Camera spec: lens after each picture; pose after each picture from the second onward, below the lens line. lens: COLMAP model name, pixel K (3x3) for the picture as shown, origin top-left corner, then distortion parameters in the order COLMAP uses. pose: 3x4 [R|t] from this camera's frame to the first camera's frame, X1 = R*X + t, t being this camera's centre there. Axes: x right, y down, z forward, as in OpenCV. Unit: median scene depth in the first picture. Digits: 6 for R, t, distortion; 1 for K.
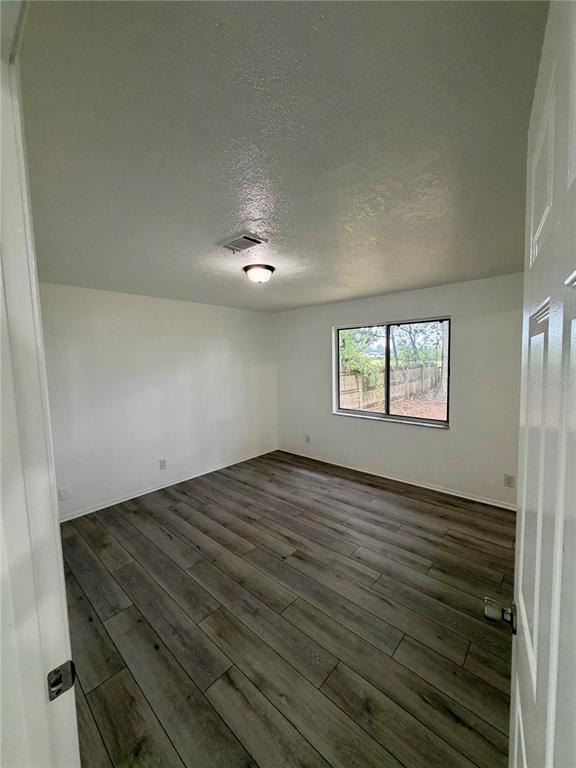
lens RADIAL K [[306.2, 0, 288.0], [0, 306.2, 384.0], [0, 0, 1]] dist [0.000381, 0.000046]
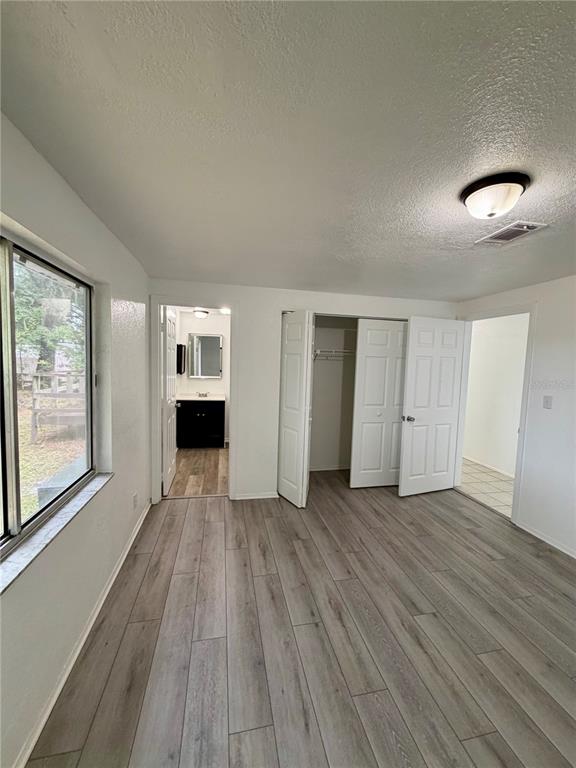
lens RADIAL K [[306.2, 0, 288.0], [0, 306.2, 384.0], [0, 0, 1]] dist [0.000381, 0.000046]
pose [[-0.813589, -0.044924, 0.579703, -0.132881], [0.038442, 0.990673, 0.130722, -0.132052], [-0.580169, 0.128639, -0.804274, 1.736598]]
